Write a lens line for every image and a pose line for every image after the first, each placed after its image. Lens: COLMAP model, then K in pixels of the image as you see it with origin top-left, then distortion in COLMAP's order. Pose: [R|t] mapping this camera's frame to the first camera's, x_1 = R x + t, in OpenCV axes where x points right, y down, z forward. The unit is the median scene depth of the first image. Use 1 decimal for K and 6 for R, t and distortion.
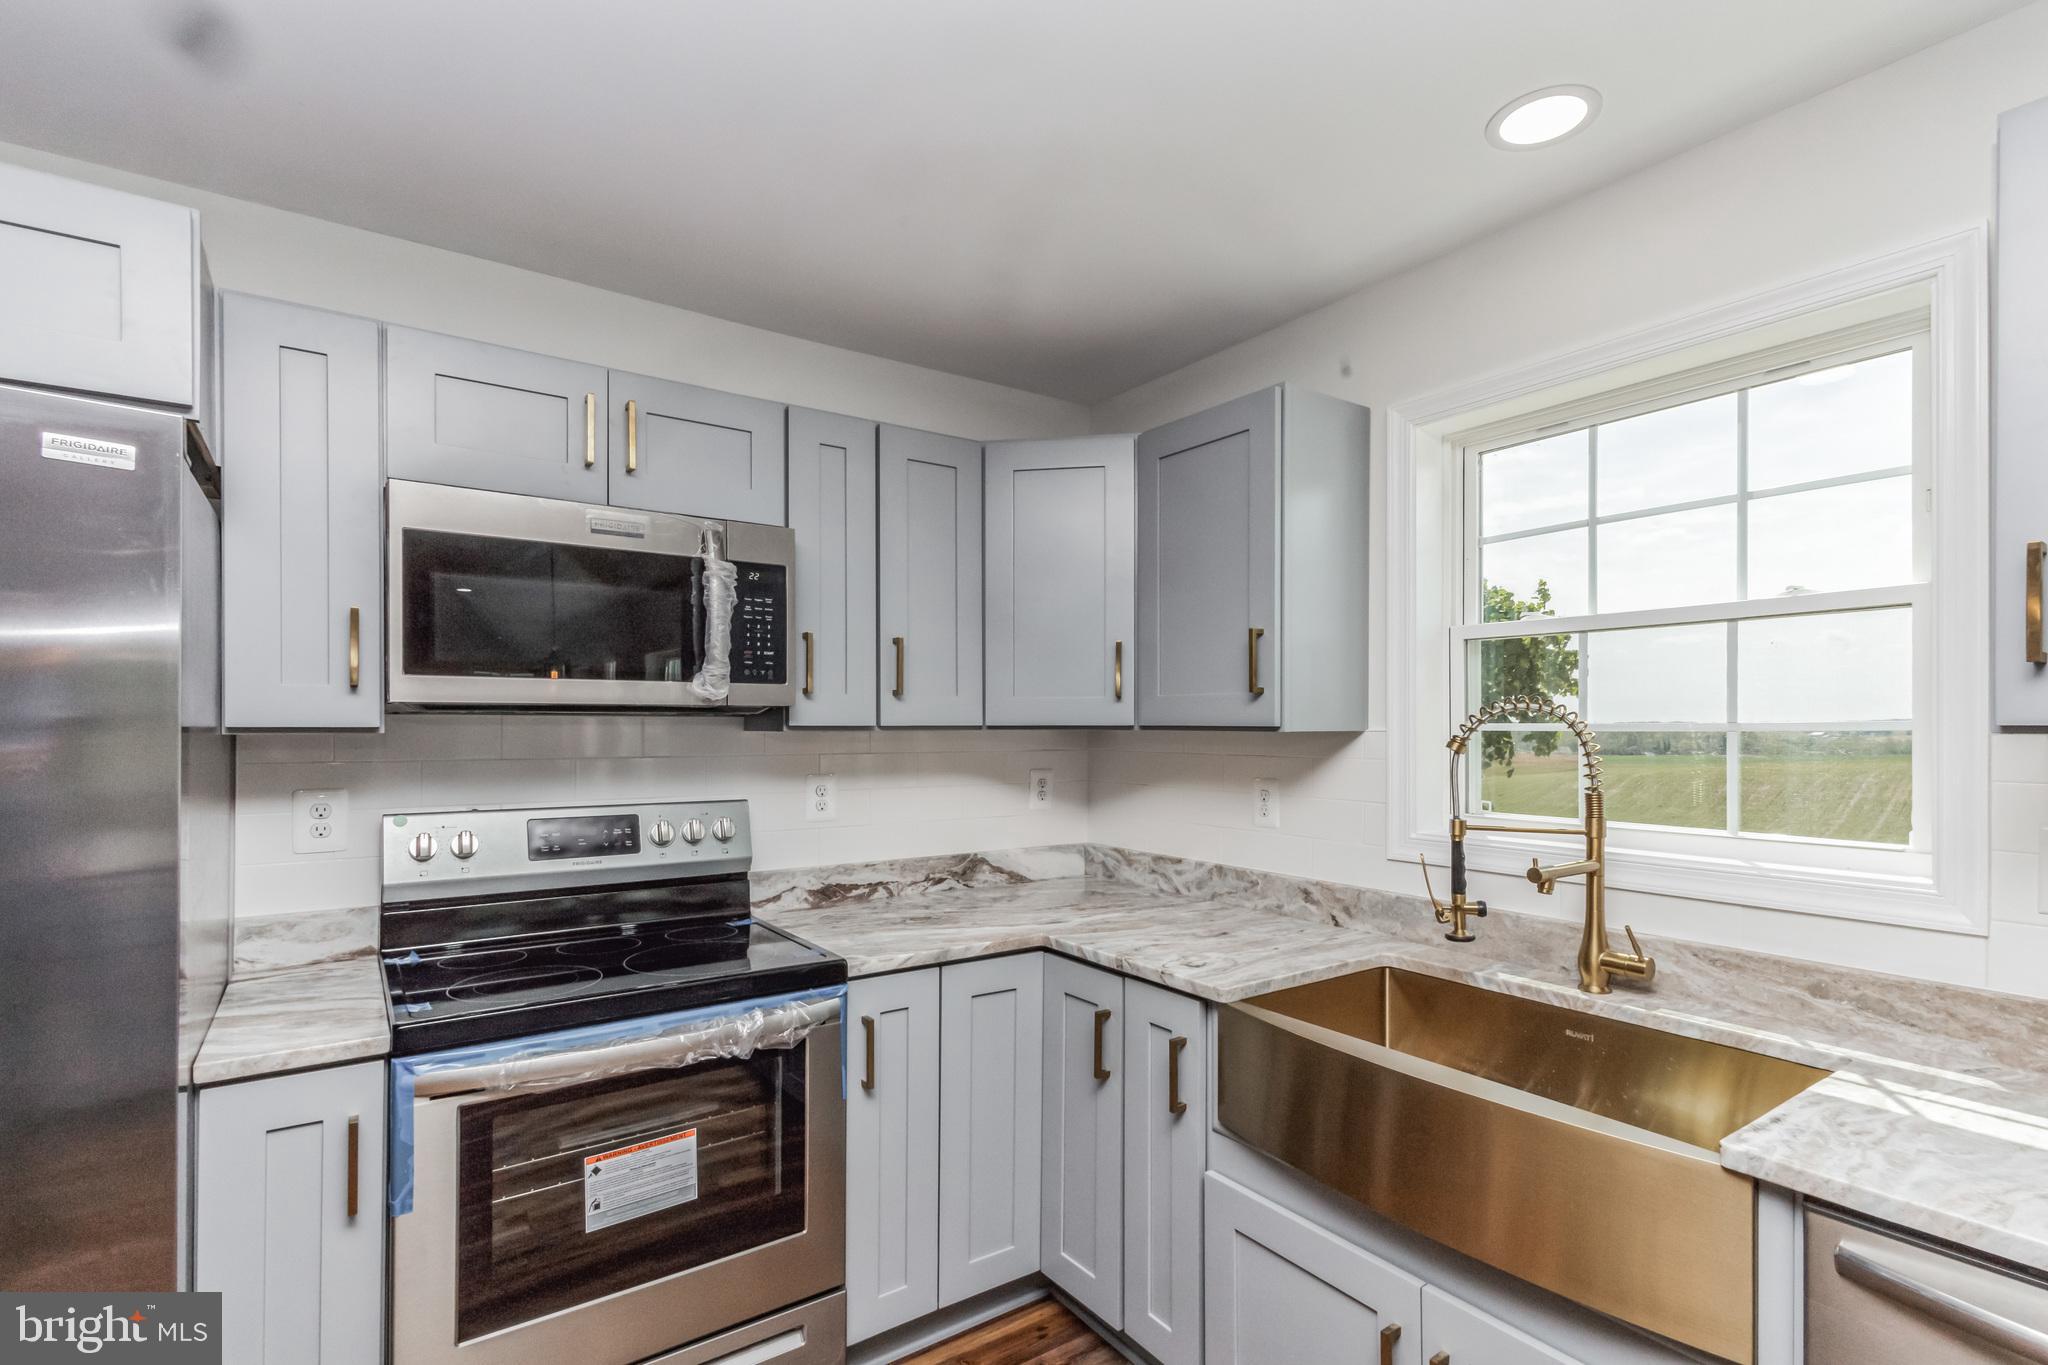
lens RADIAL K [[973.5, 0, 1063.0], [0, 973.5, 728.7], [0, 0, 1]] dist [0.002206, -0.001428]
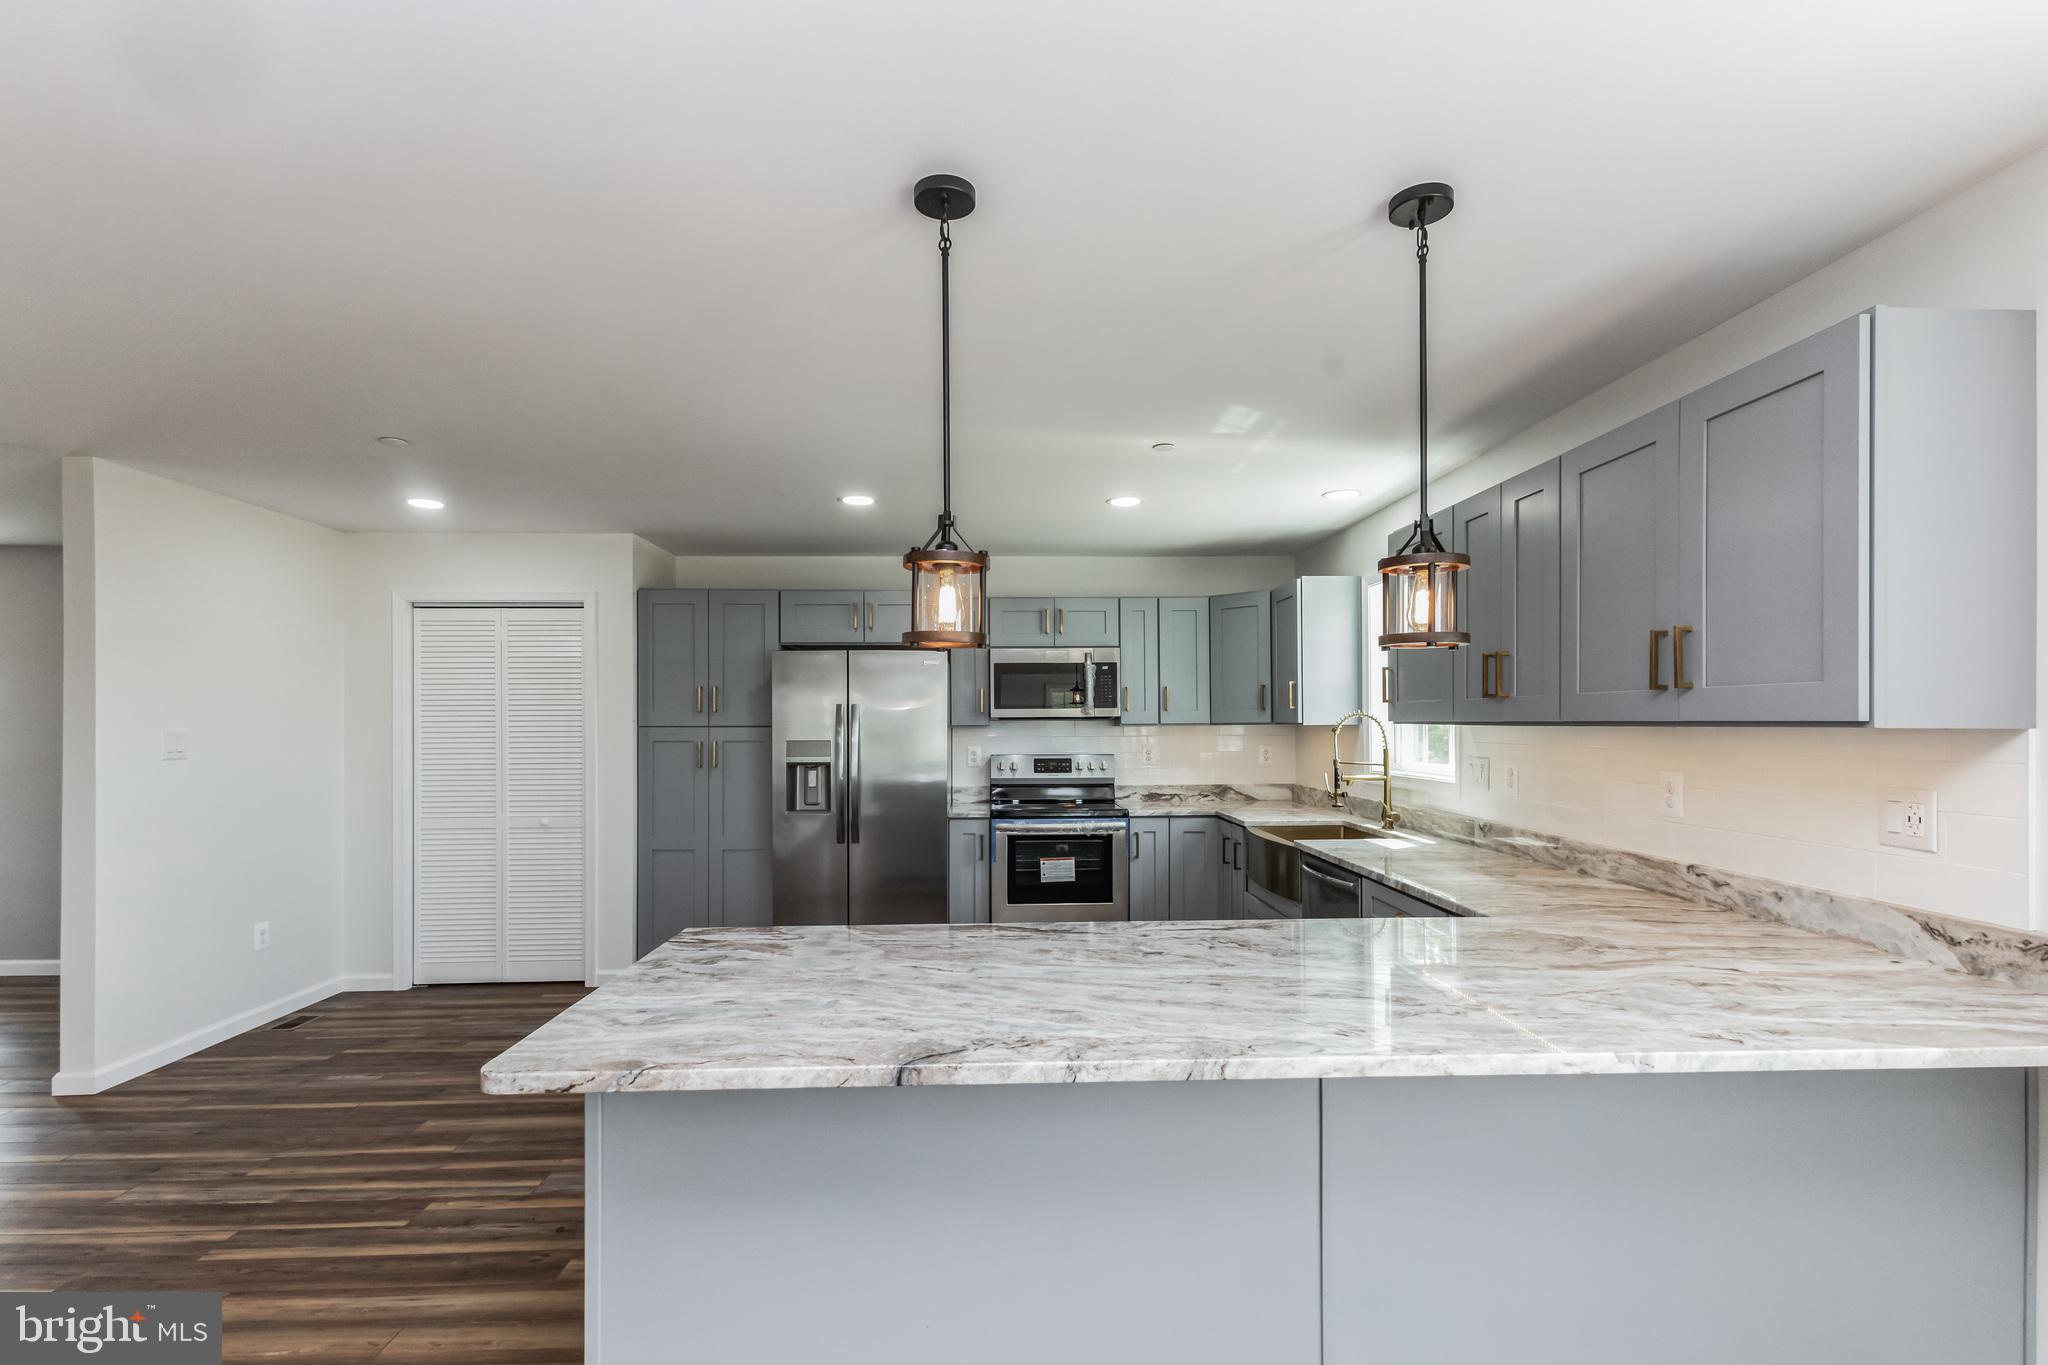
lens RADIAL K [[973.5, 0, 975.3], [0, 973.5, 718.8], [0, 0, 1]] dist [0.002206, -0.001428]
pose [[0.801028, -0.010543, -0.598534, 0.975471], [0.007695, 0.999944, -0.007314, -0.000398], [0.598577, 0.001253, 0.801064, -1.314789]]
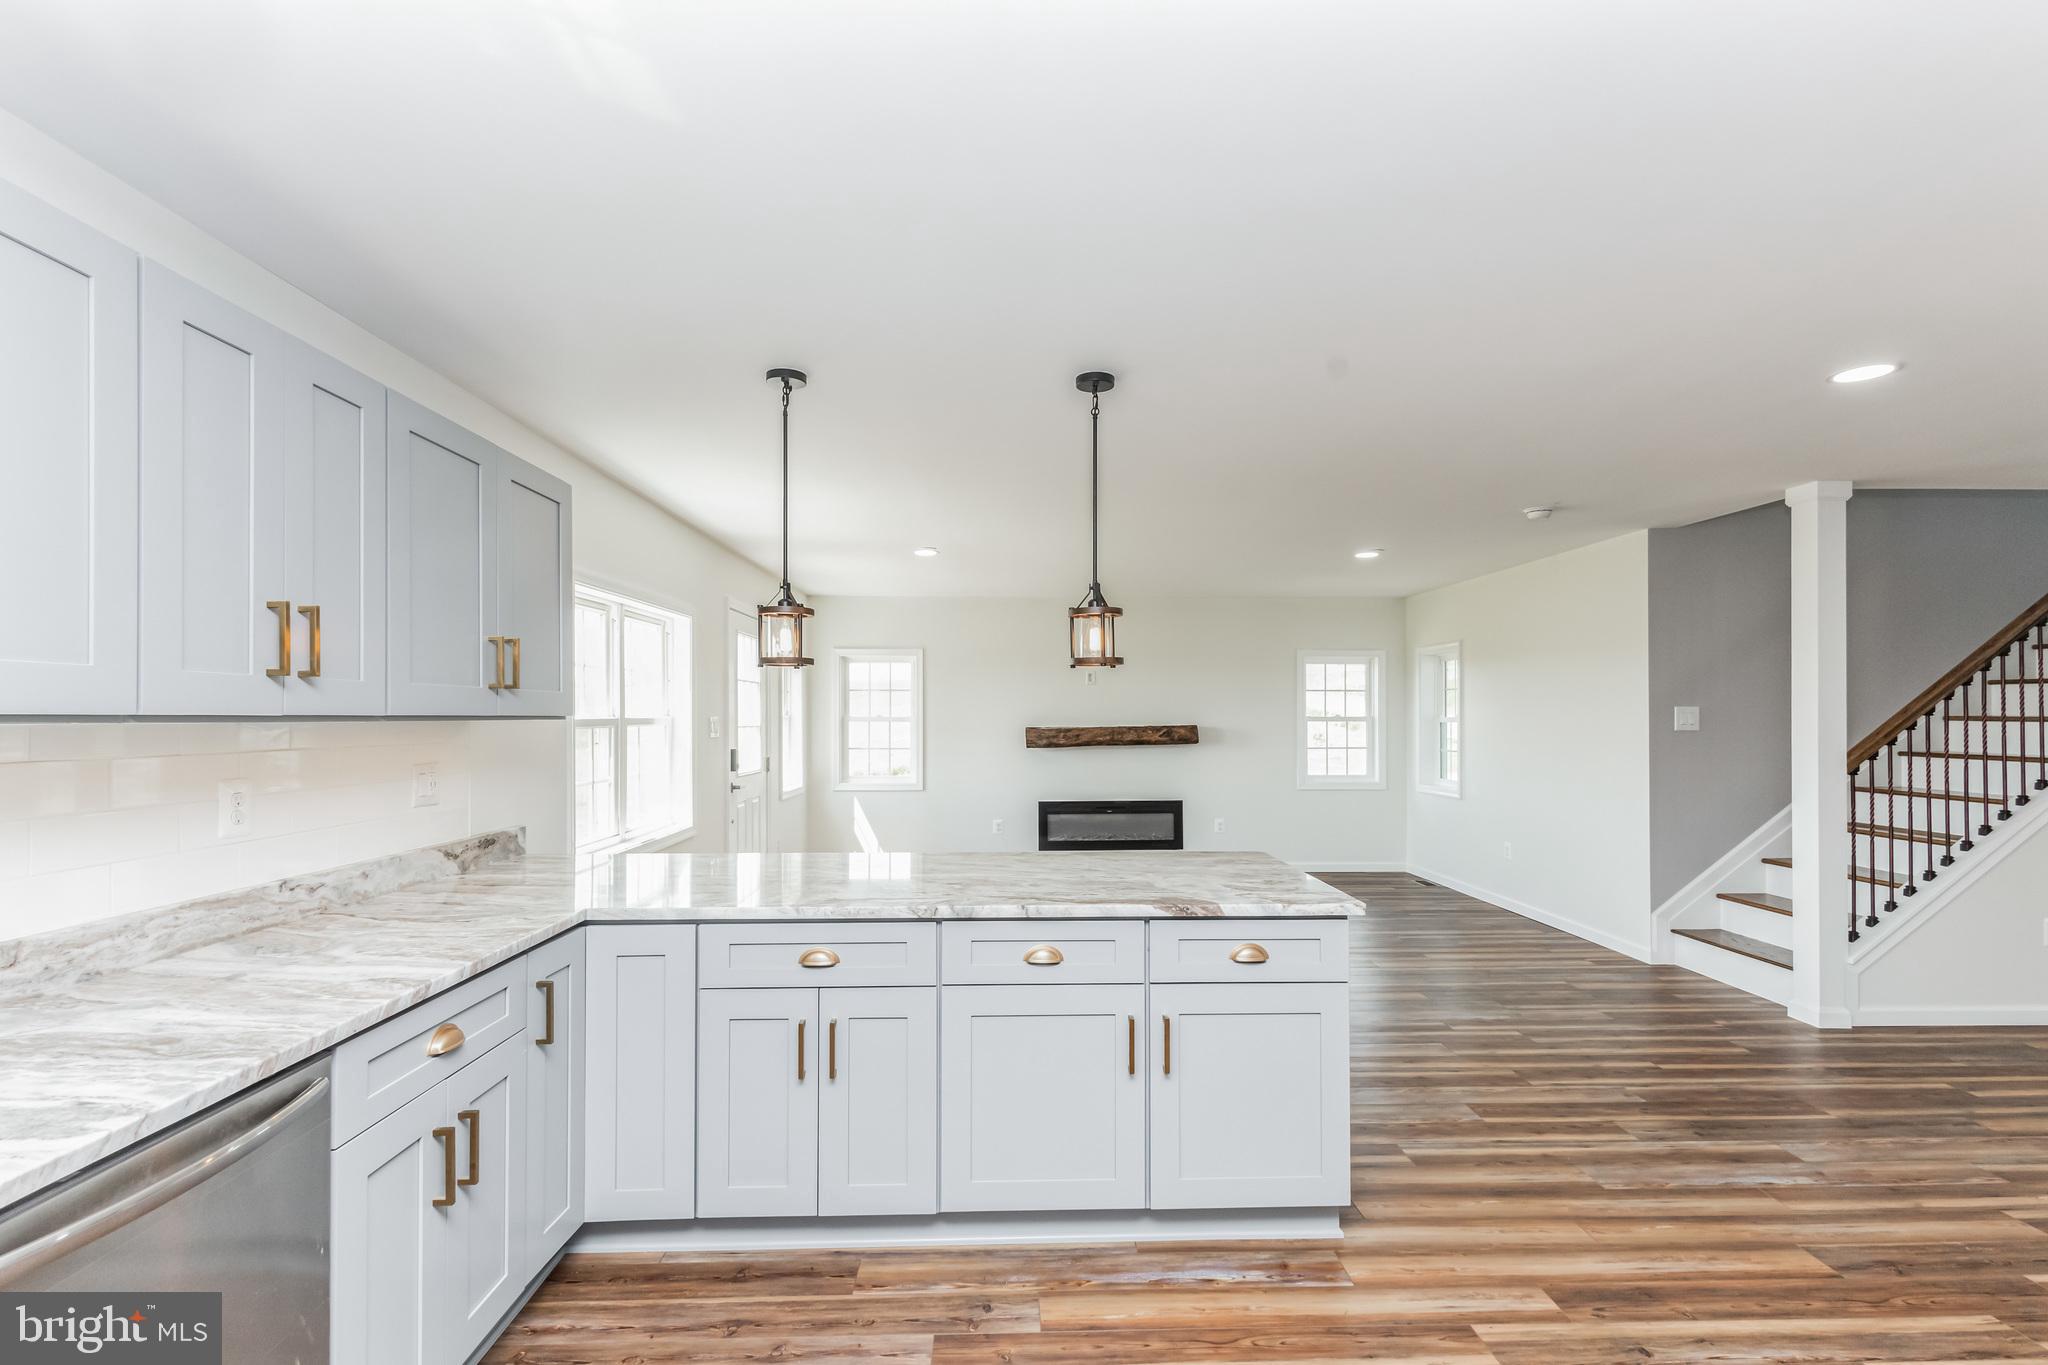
lens RADIAL K [[973.5, 0, 1013.0], [0, 973.5, 698.7], [0, 0, 1]] dist [0.002206, -0.001428]
pose [[-0.816135, 0.007308, 0.577816, -0.263834], [-0.000667, 0.999907, -0.013589, -0.003692], [-0.577861, -0.011475, -0.816054, 0.556347]]
